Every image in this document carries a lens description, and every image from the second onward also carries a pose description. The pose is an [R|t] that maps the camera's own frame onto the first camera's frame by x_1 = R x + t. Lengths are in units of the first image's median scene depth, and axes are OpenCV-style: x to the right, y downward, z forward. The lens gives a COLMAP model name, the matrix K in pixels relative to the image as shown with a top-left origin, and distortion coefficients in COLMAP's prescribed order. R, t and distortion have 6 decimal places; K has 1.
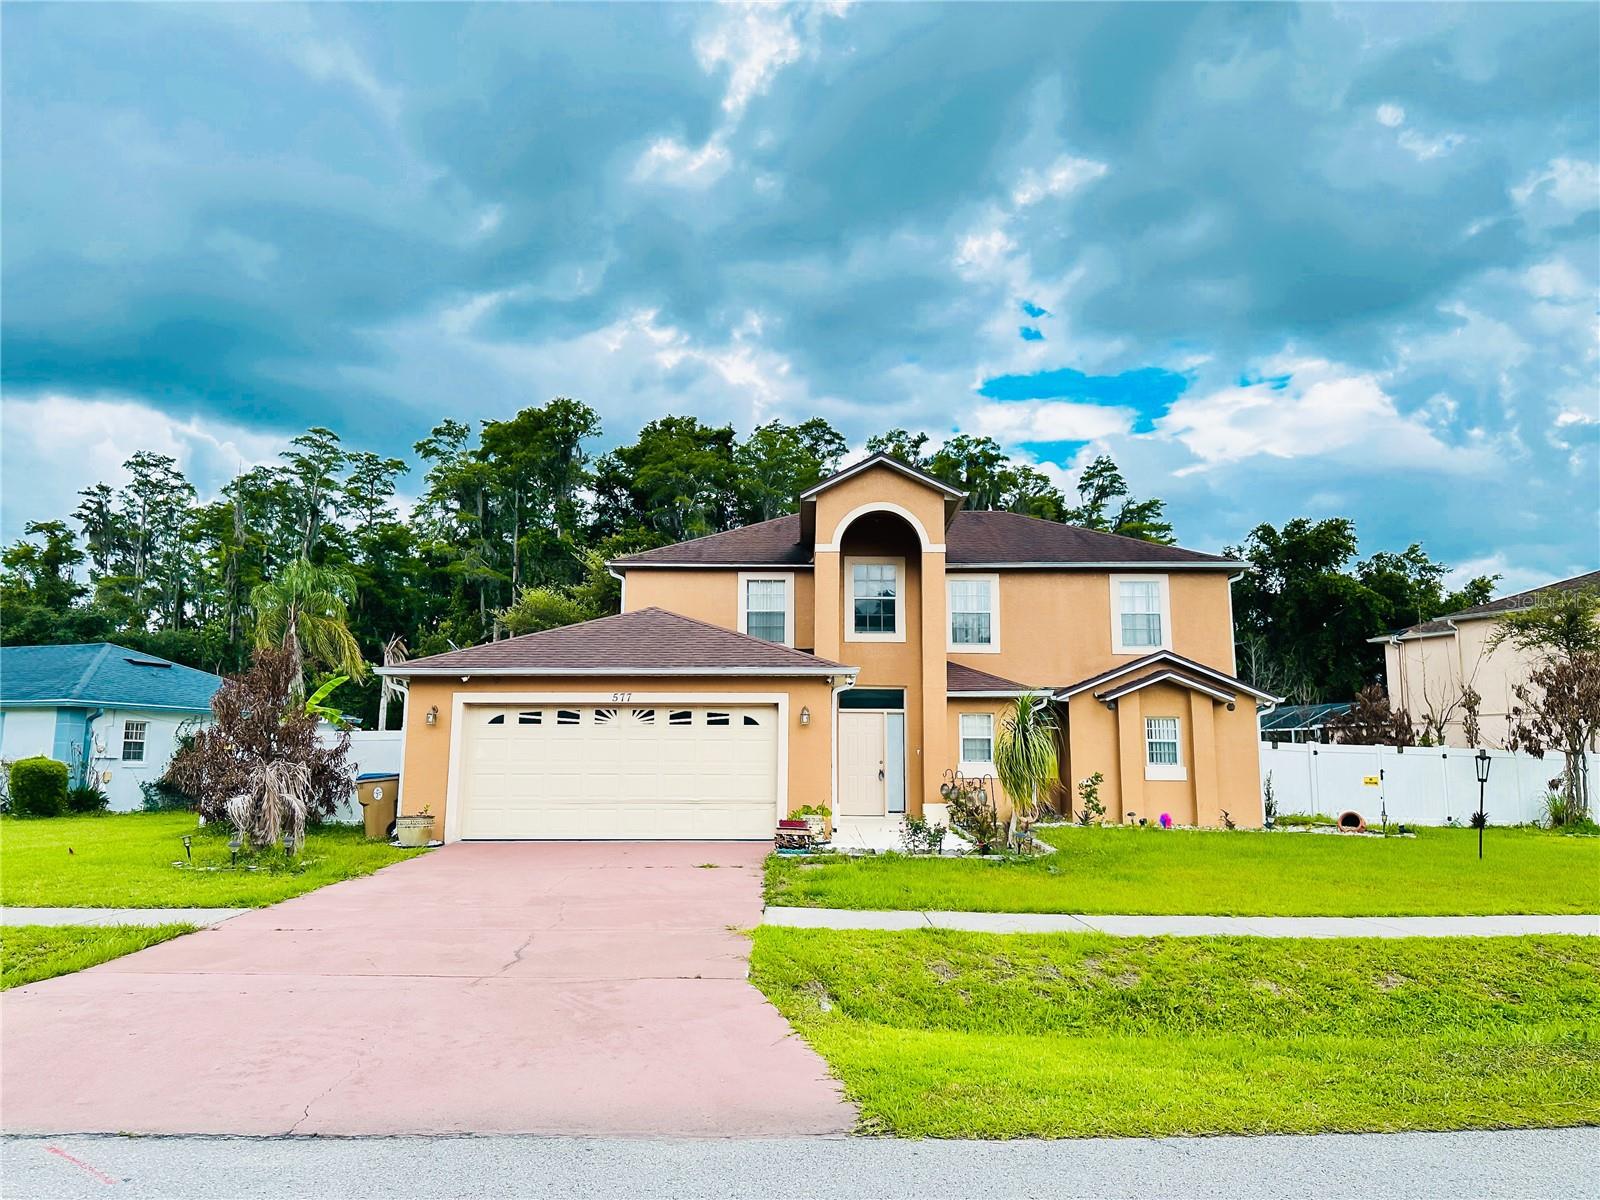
lens RADIAL K [[1143.6, 0, 800.6], [0, 1143.6, 600.7], [0, 0, 1]] dist [0.003508, -0.022808]
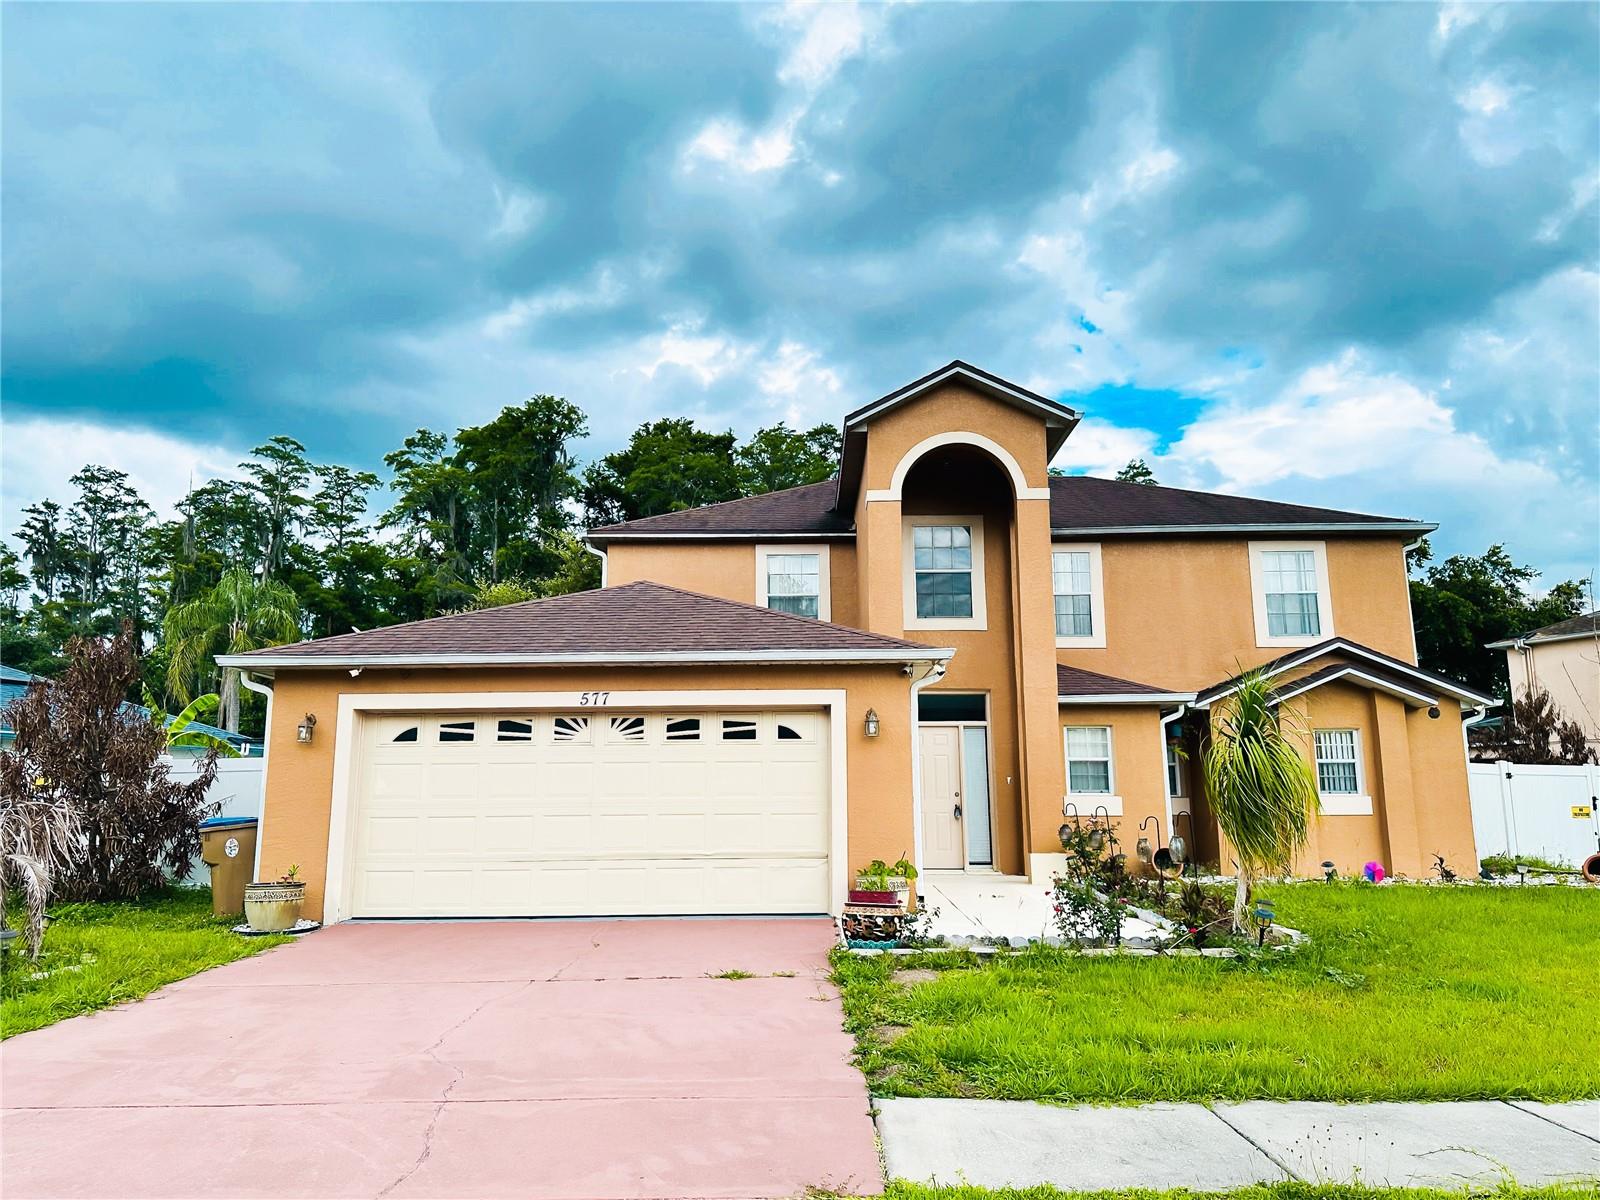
lens RADIAL K [[1143.6, 0, 791.8], [0, 1143.6, 599.6], [0, 0, 1]] dist [0.003508, -0.022808]
pose [[0.999934, -0.010961, -0.003530, -0.030025], [0.010842, 0.999426, -0.032081, 0.038212], [0.003880, 0.032041, 0.999479, 0.259583]]
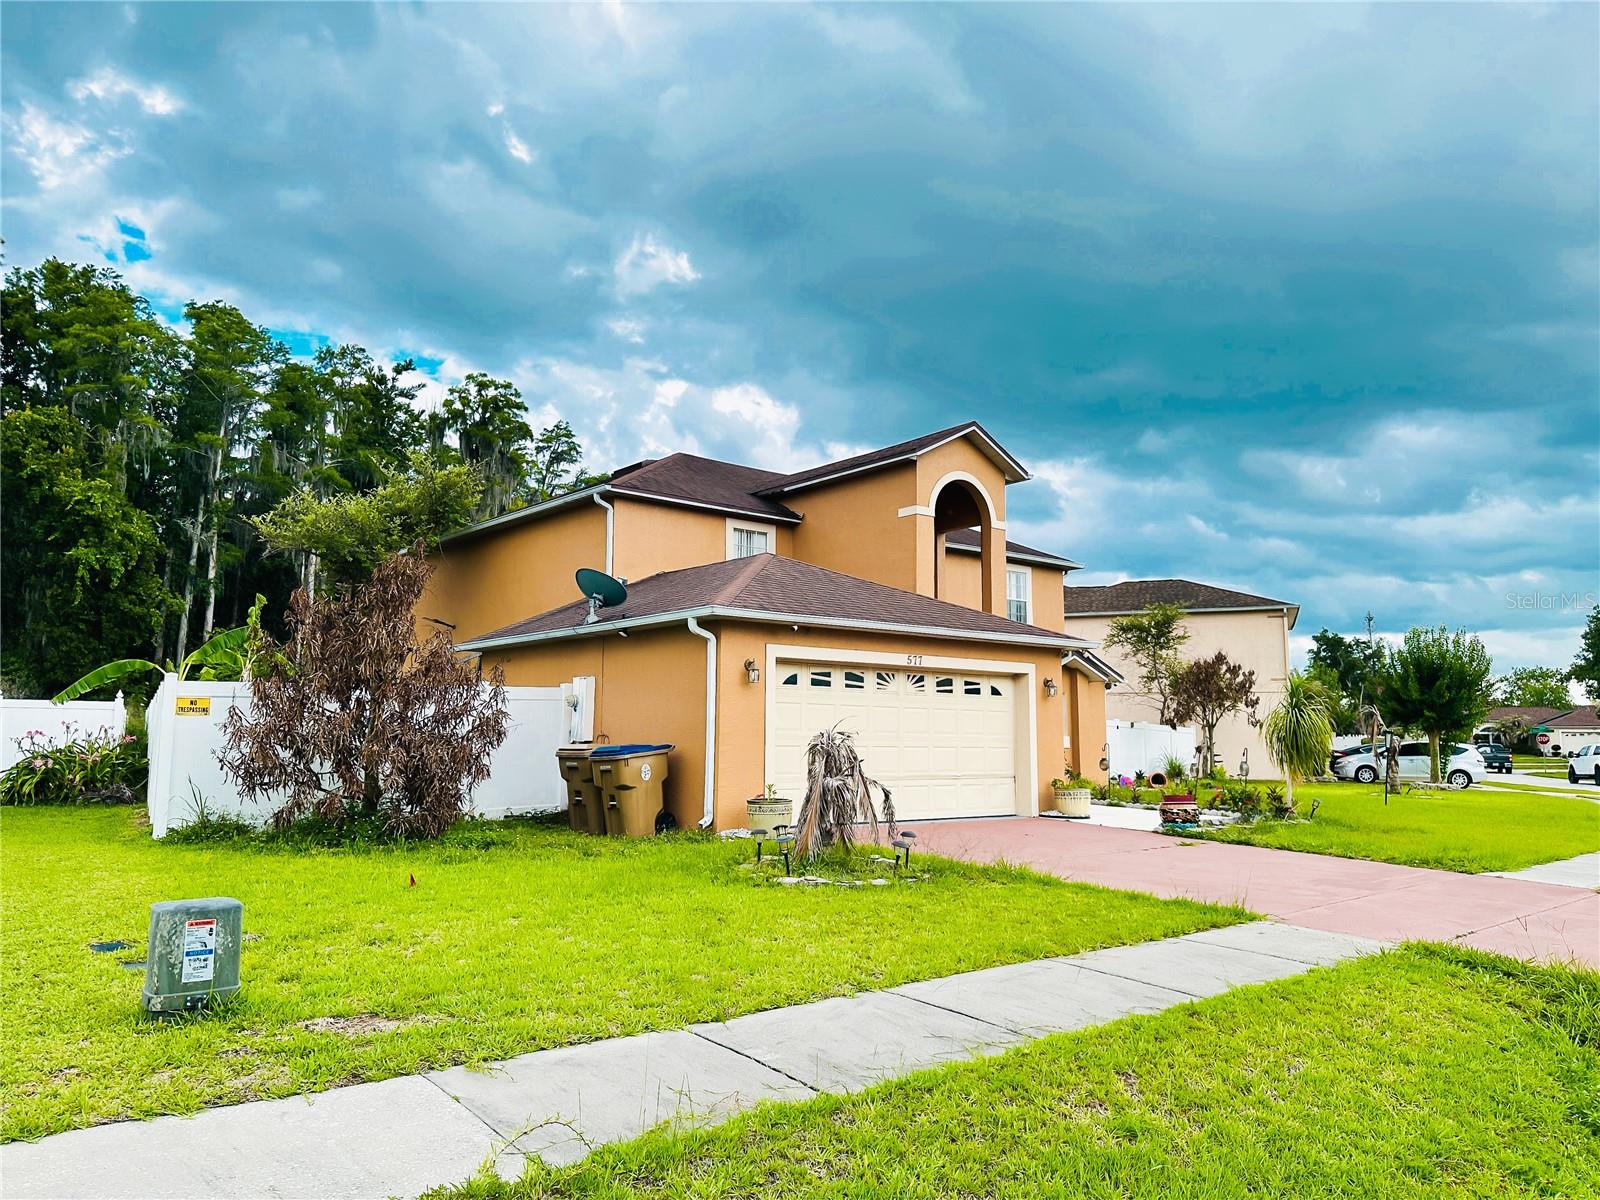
lens RADIAL K [[1143.6, 0, 794.2], [0, 1143.6, 605.3], [0, 0, 1]] dist [0.003508, -0.022808]
pose [[0.768521, 0.080111, 0.634790, -0.605173], [-0.102320, 0.994750, -0.001662, 0.041244], [-0.631591, -0.063674, 0.772683, 0.294585]]
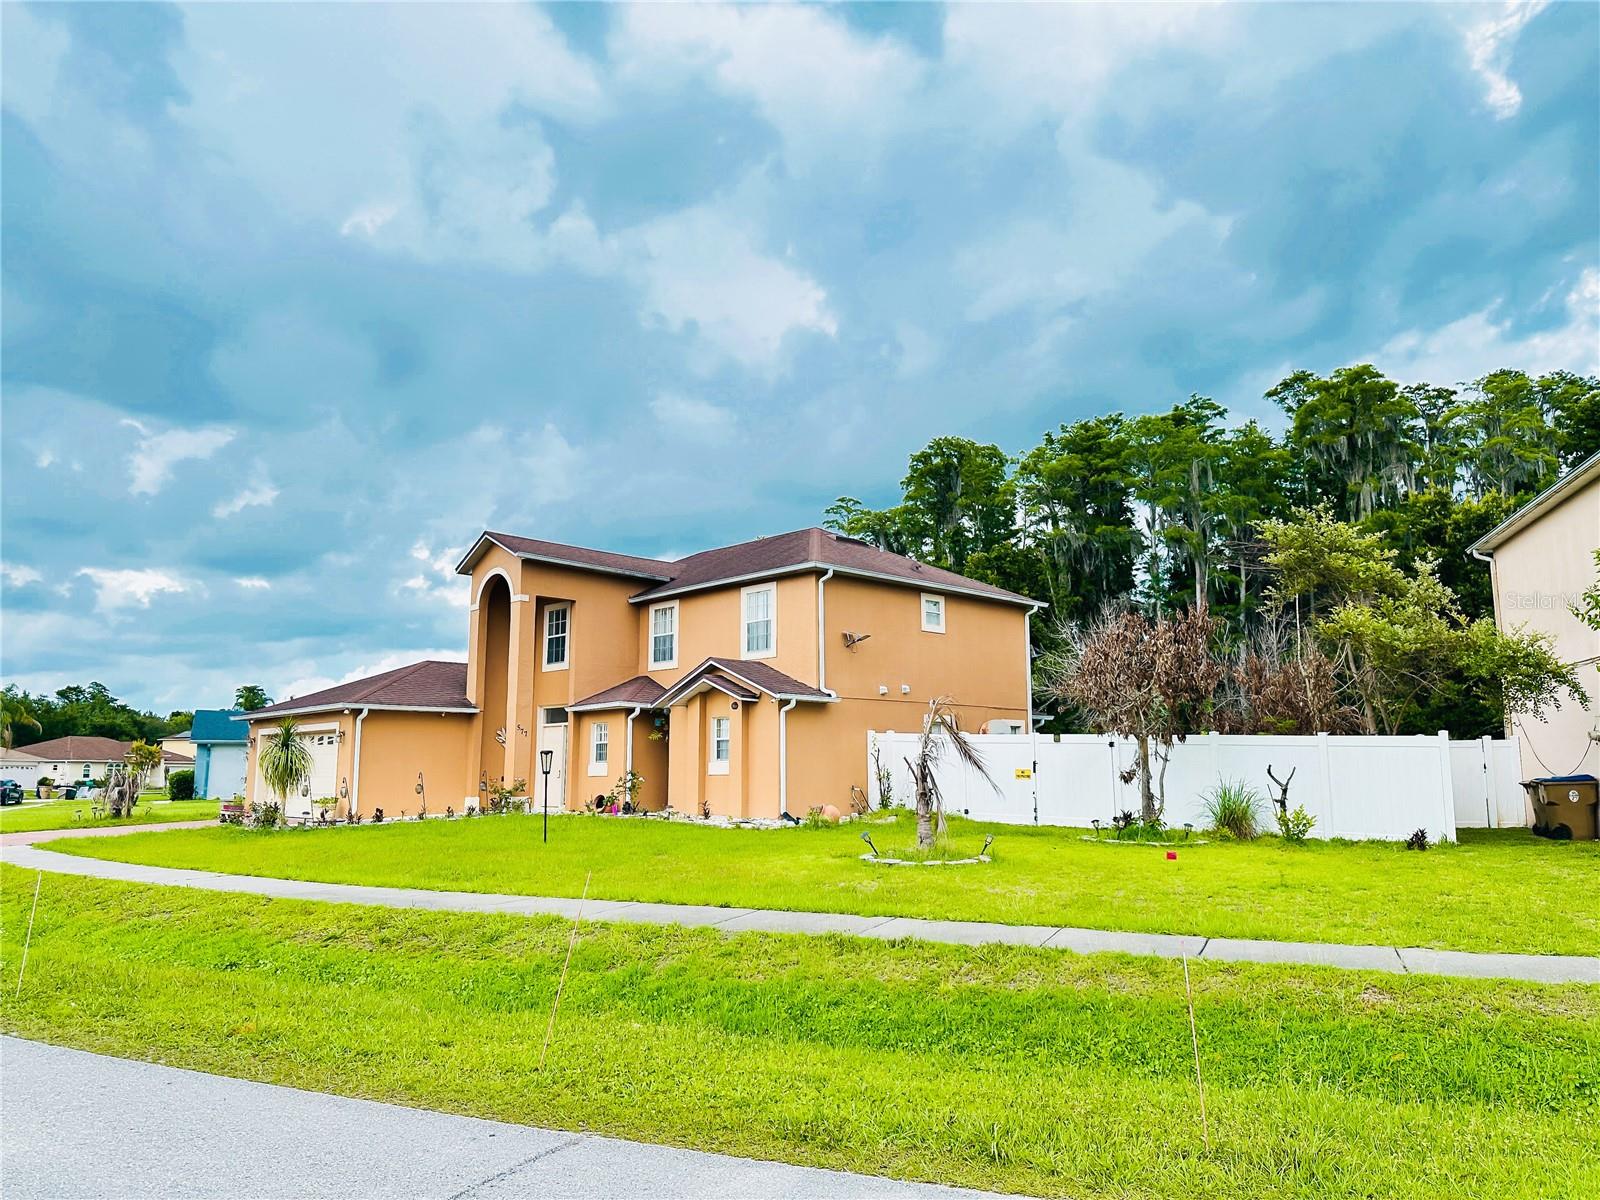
lens RADIAL K [[1143.6, 0, 808.3], [0, 1143.6, 598.2], [0, 0, 1]] dist [0.003508, -0.022808]
pose [[0.708144, -0.120336, -0.695738, 1.133138], [0.114021, 0.991926, -0.055510, 0.057613], [0.696801, -0.040020, 0.716148, 0.280822]]
